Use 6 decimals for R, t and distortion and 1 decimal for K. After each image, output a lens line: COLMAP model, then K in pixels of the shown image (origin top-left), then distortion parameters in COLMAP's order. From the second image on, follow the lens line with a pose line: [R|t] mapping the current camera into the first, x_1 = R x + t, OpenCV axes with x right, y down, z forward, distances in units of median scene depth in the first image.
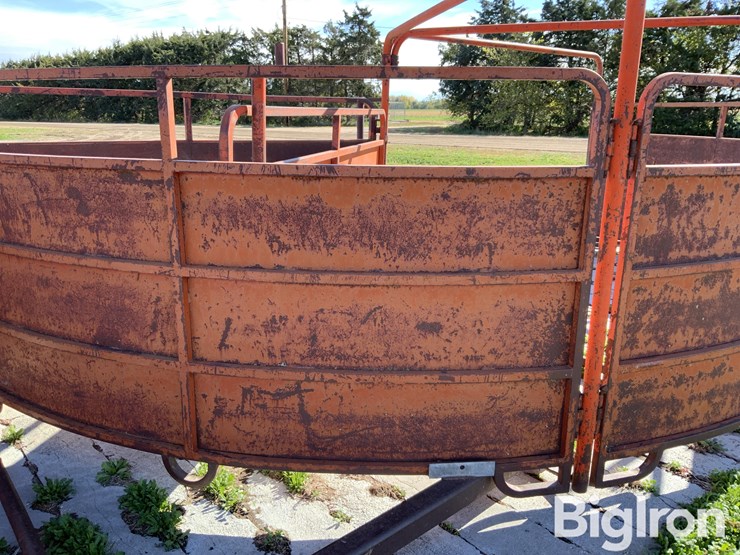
lens RADIAL K [[609.7, 0, 369.8], [0, 609.7, 277.1], [0, 0, 1]] dist [0.066066, -0.119494]
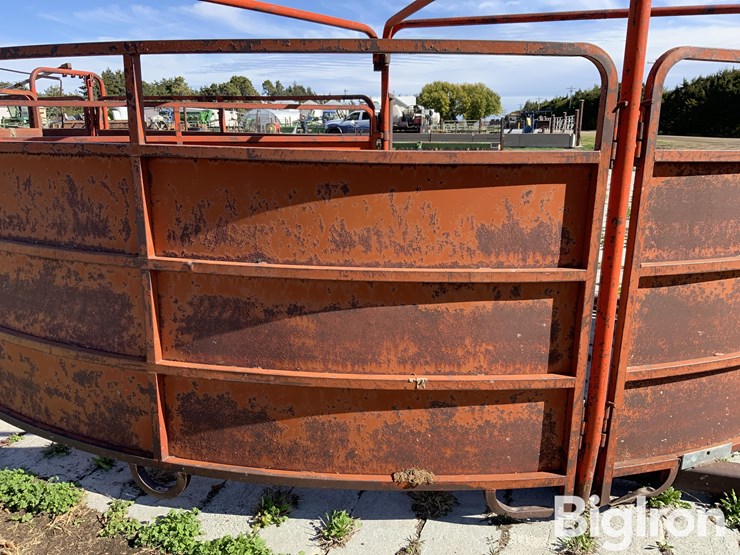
lens RADIAL K [[609.7, 0, 372.9], [0, 609.7, 276.5], [0, 0, 1]] dist [0.066066, -0.119494]
pose [[0.513323, 0.202760, -0.833899, 1.789470], [-0.223677, 0.969714, 0.098094, -0.208969], [0.828533, 0.136171, 0.543130, 1.012273]]
